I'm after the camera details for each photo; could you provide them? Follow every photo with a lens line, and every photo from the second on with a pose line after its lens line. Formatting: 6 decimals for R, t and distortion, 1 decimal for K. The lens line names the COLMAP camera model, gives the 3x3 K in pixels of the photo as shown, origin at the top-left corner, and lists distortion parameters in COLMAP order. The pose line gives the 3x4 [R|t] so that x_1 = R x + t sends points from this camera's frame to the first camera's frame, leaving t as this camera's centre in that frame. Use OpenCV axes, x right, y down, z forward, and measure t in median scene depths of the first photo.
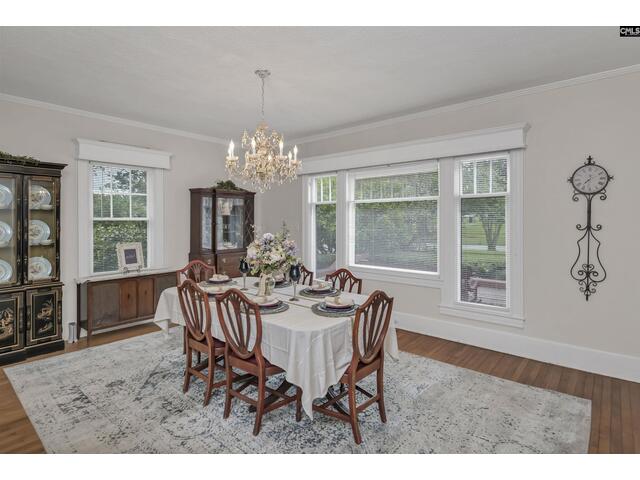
lens RADIAL K [[342.4, 0, 319.9], [0, 342.4, 229.2], [0, 0, 1]] dist [-0.004341, -0.000970]
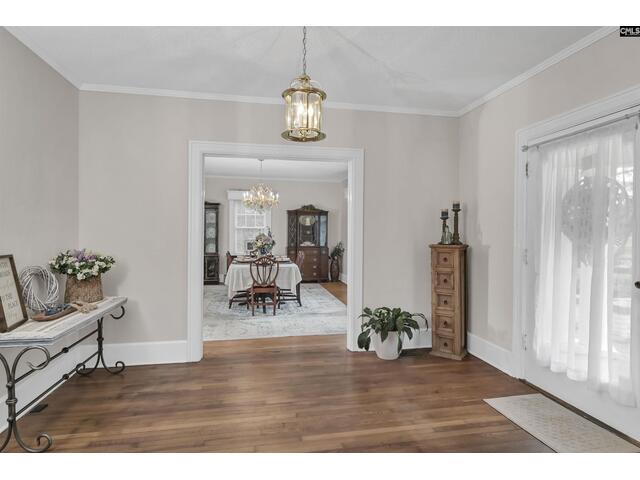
lens RADIAL K [[342.4, 0, 319.9], [0, 342.4, 229.2], [0, 0, 1]] dist [-0.004341, -0.000970]
pose [[0.786381, 0.003805, -0.617730, 1.154292], [-0.027055, 0.999234, -0.028285, 0.030822], [0.617149, 0.038956, 0.785881, -0.372101]]
